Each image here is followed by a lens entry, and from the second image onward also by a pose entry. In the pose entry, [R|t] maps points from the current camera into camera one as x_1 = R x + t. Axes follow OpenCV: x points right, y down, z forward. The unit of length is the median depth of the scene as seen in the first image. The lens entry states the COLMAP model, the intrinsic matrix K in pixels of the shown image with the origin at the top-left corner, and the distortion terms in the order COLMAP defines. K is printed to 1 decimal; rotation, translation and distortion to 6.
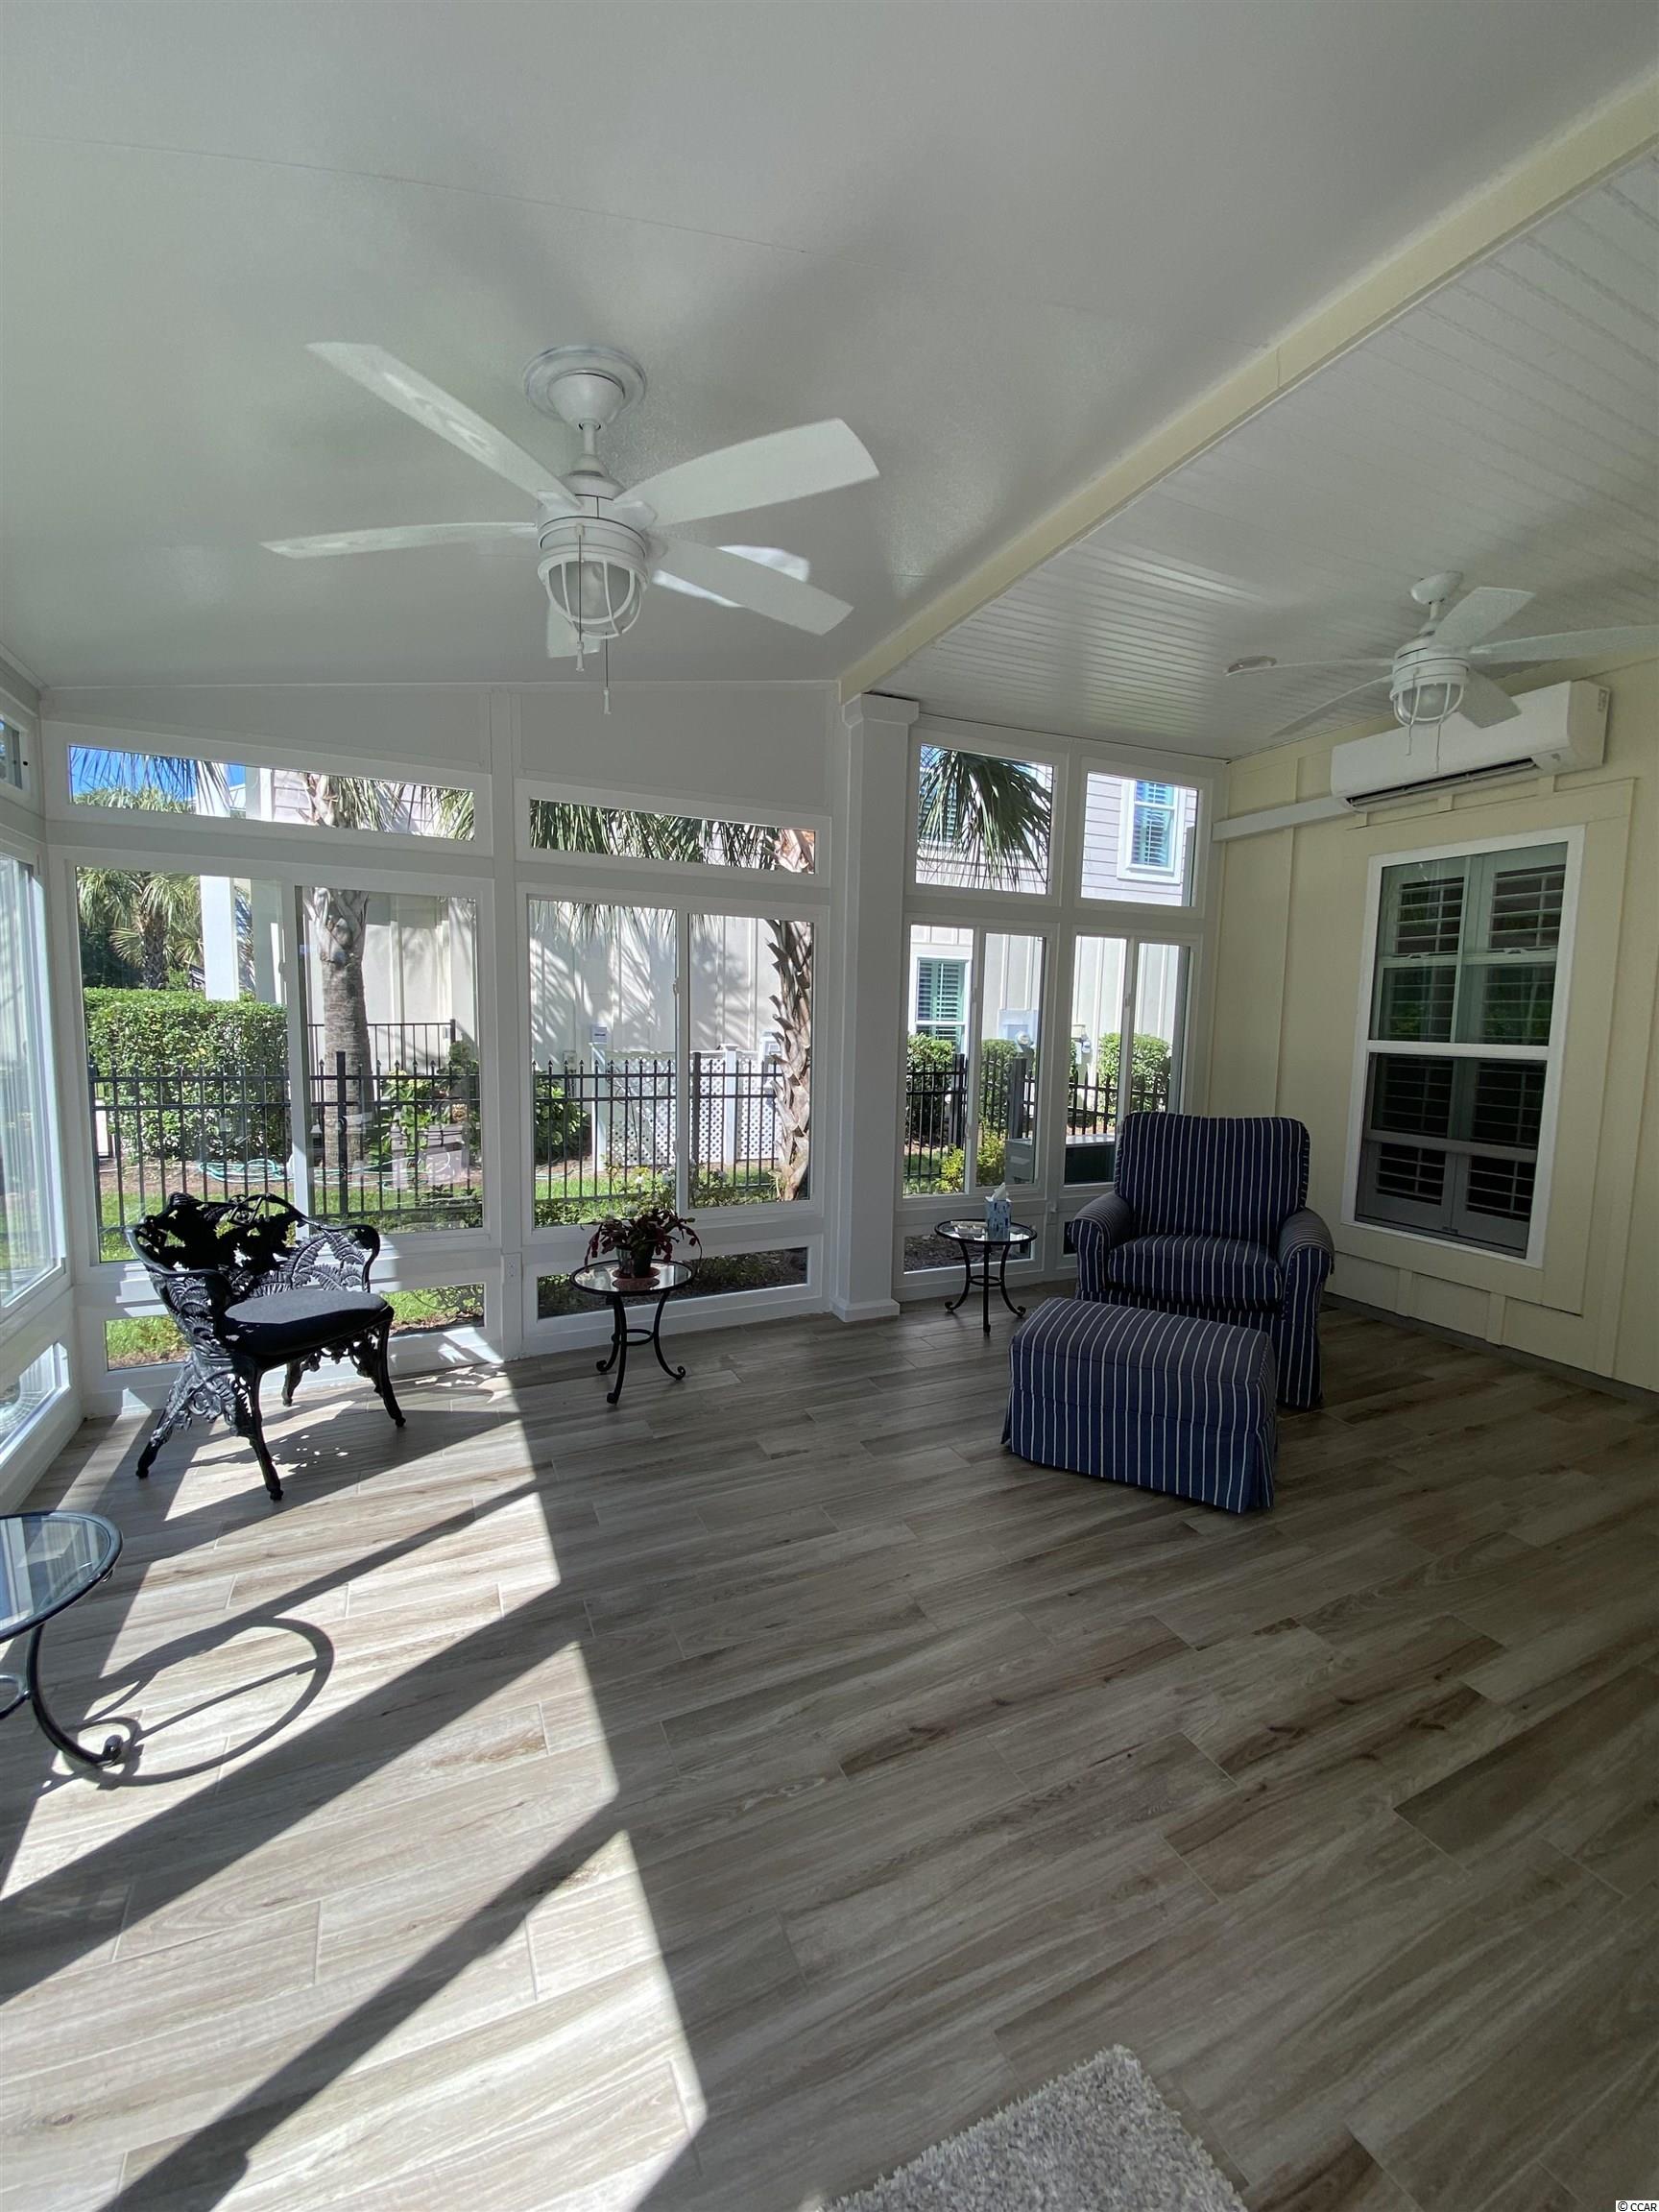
lens RADIAL K [[906.2, 0, 827.5], [0, 906.2, 1106.6], [0, 0, 1]] dist [-0.009353, -0.007218]
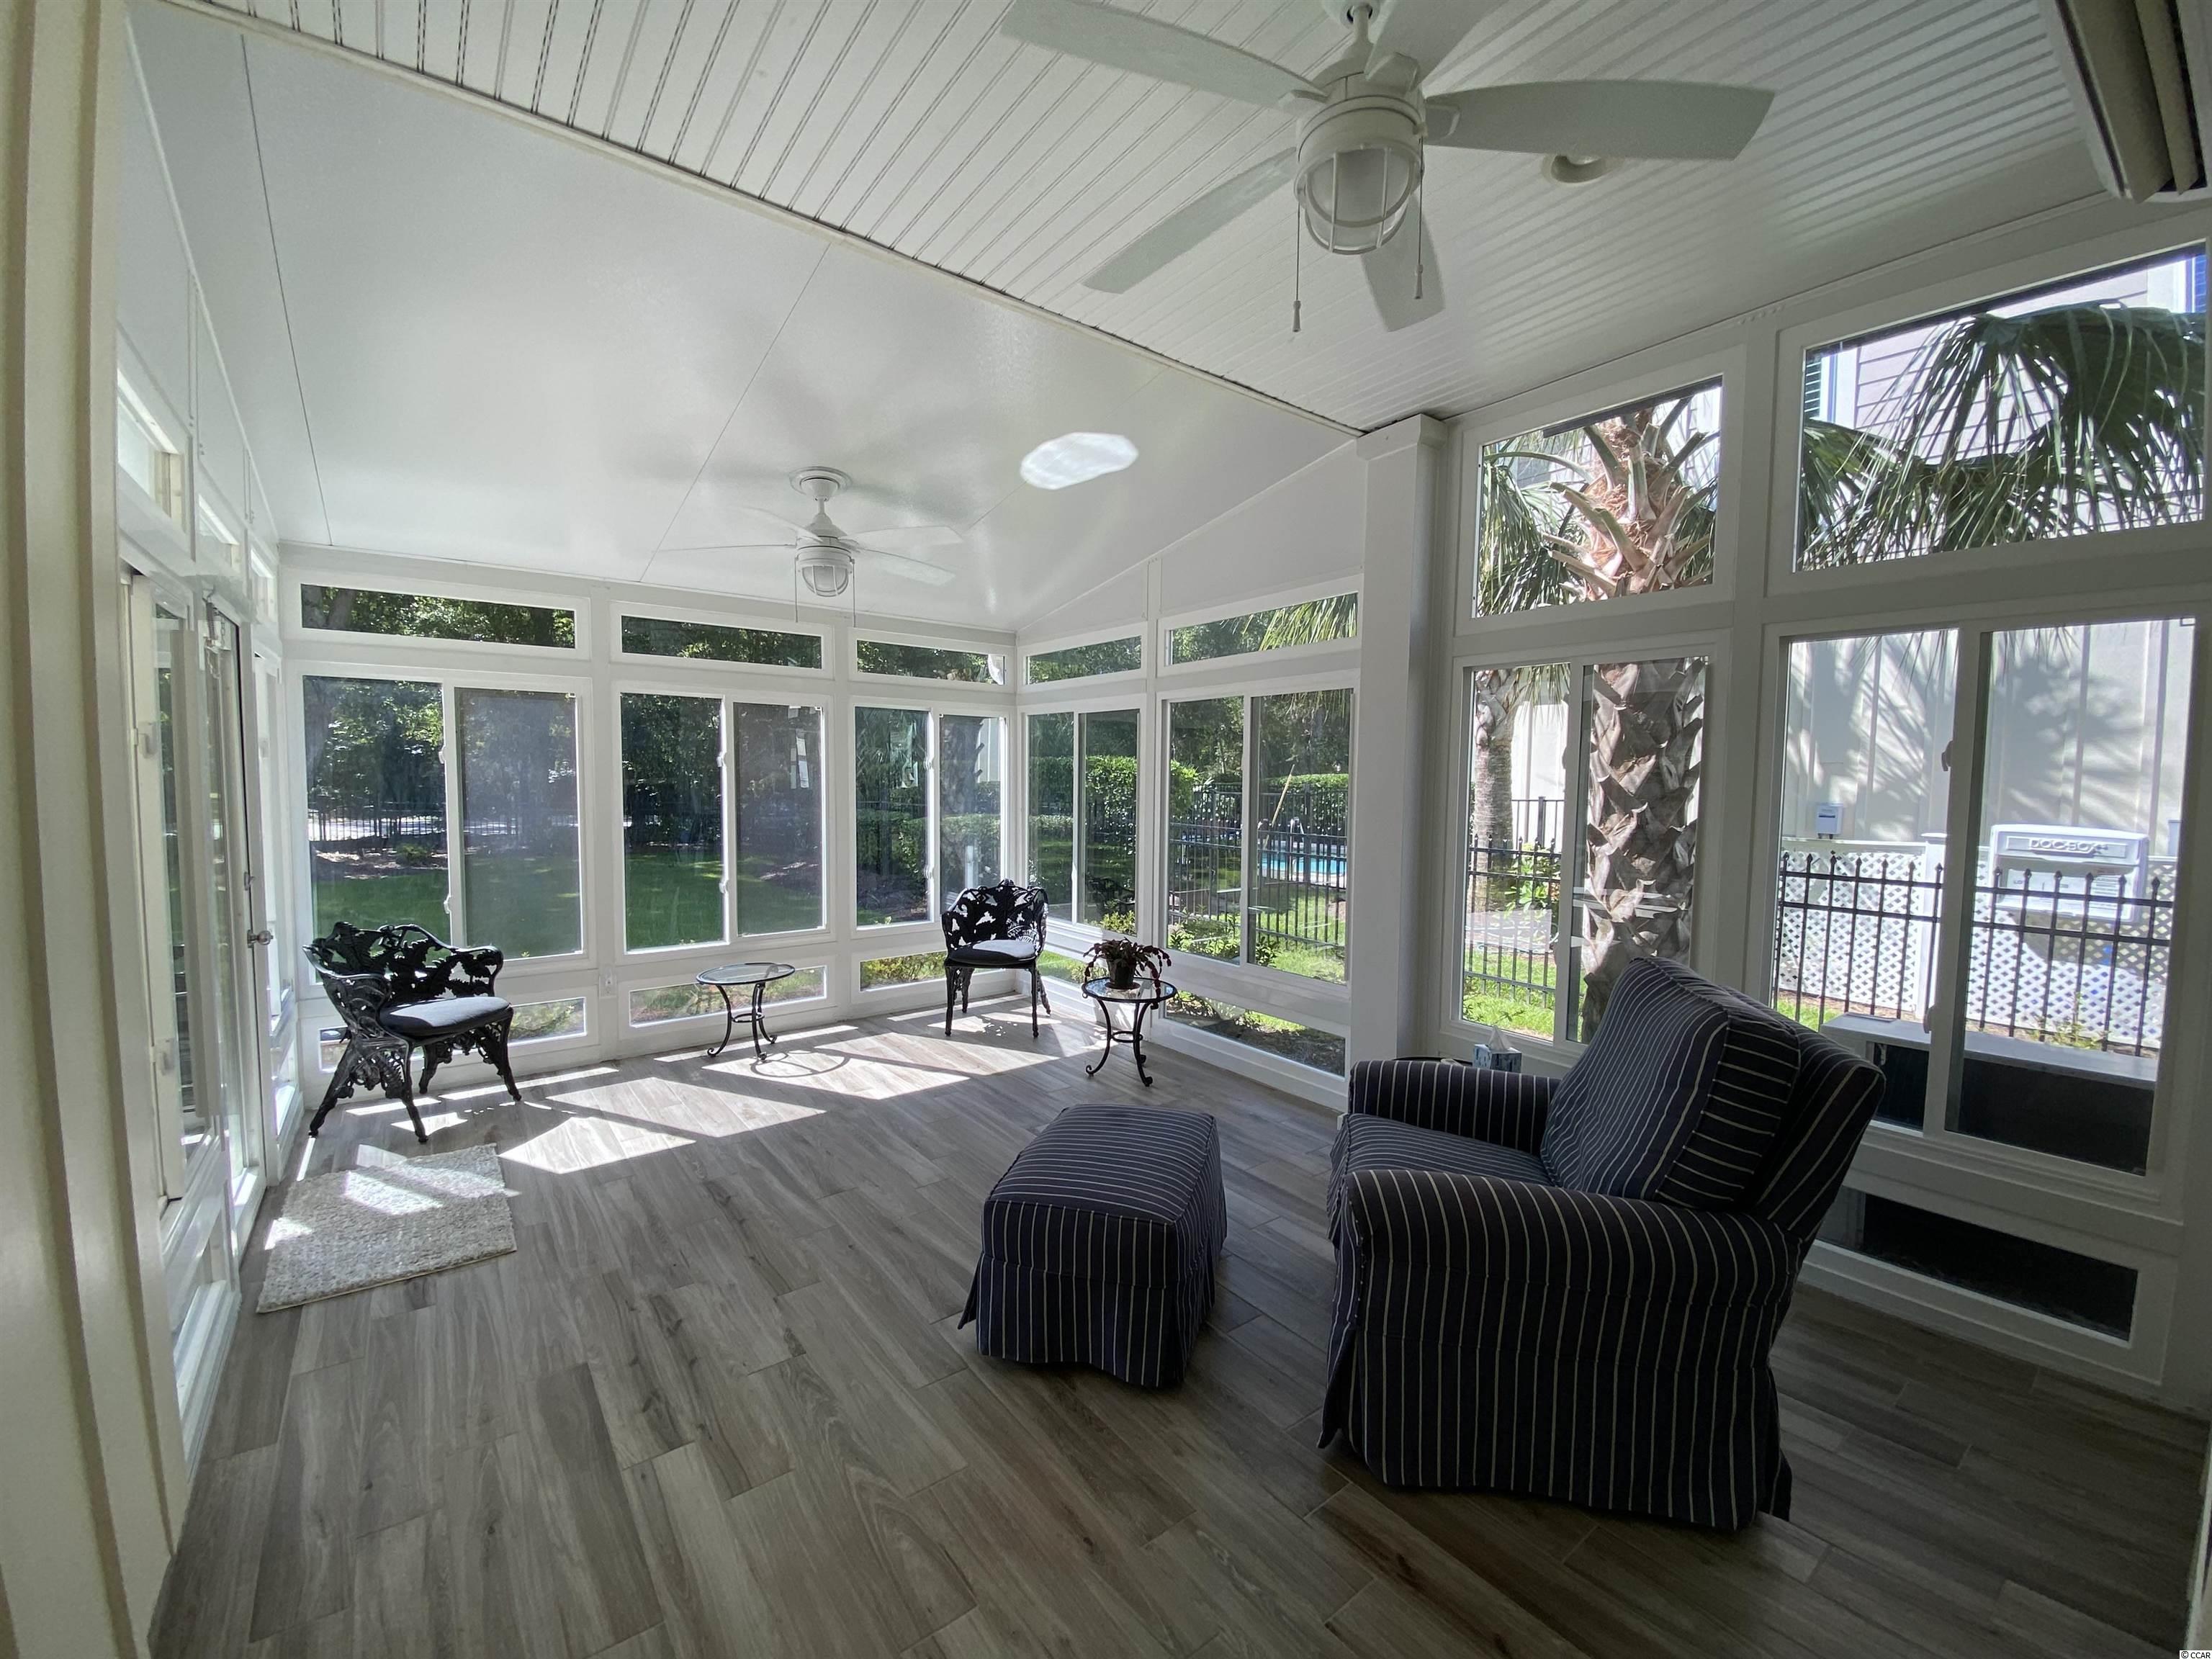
lens RADIAL K [[906.2, 0, 1109.2], [0, 906.2, 818.8], [0, 0, 1]] dist [-0.009353, -0.007218]
pose [[0.216973, 0.041378, -0.975300, 1.651081], [-0.097779, 0.994998, 0.020461, -0.114978], [0.971268, 0.090924, 0.219934, 1.091858]]
